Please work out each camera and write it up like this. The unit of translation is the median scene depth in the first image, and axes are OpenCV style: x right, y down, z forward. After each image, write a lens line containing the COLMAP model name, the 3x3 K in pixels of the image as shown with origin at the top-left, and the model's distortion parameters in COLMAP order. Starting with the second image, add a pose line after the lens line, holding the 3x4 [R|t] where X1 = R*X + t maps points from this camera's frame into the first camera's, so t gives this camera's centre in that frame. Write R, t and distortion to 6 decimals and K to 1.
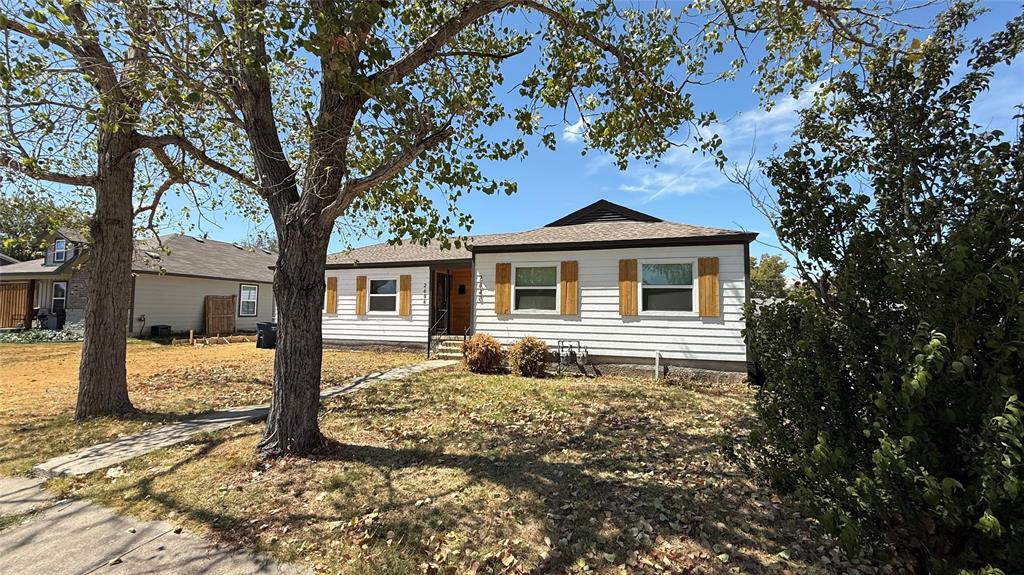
lens RADIAL K [[406.1, 0, 512.0], [0, 406.1, 287.5], [0, 0, 1]] dist [-0.008981, -0.000021]
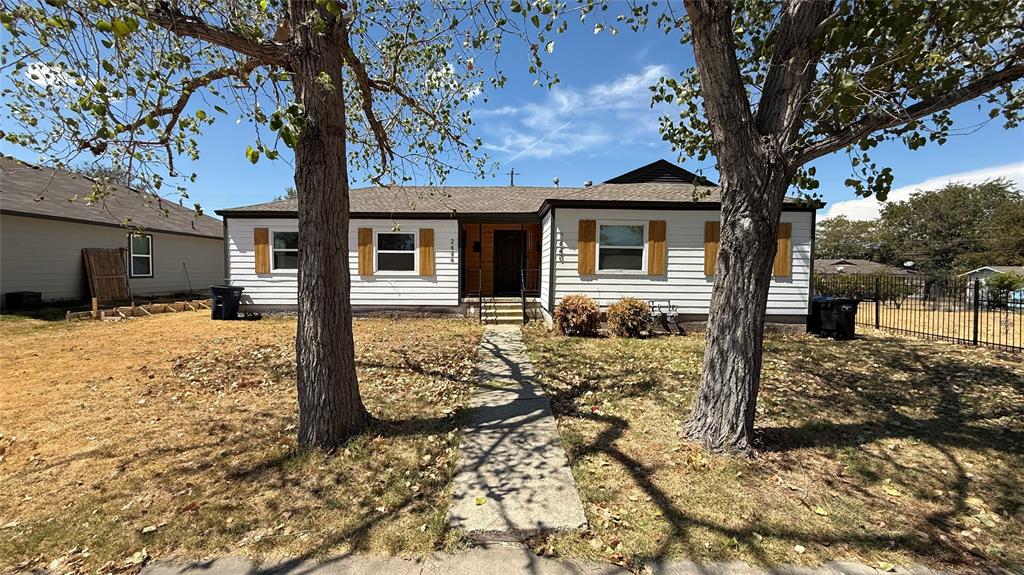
lens RADIAL K [[406.8, 0, 508.4], [0, 406.8, 286.5], [0, 0, 1]] dist [-0.001415, 0.000009]
pose [[0.946118, -0.013476, 0.323541, -0.470328], [-0.019422, 0.994973, 0.098238, 0.003856], [-0.323239, -0.099228, 0.941101, 0.151094]]
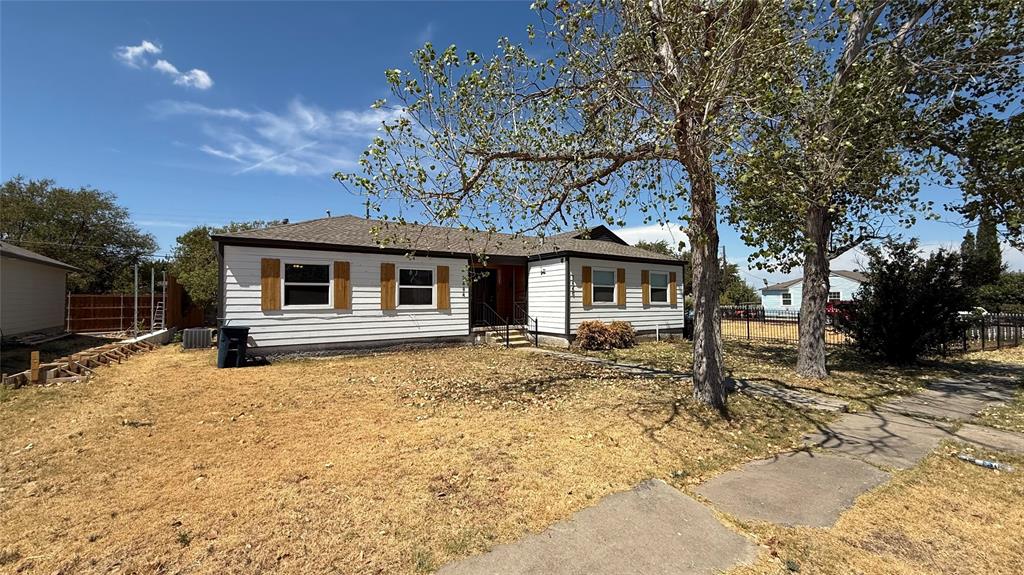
lens RADIAL K [[406.8, 0, 508.4], [0, 406.8, 286.5], [0, 0, 1]] dist [-0.001415, 0.000009]
pose [[0.619055, 0.016199, 0.785181, -1.130732], [-0.040152, 0.999133, 0.011043, 0.000092], [-0.784321, -0.038363, 0.619168, 0.364294]]
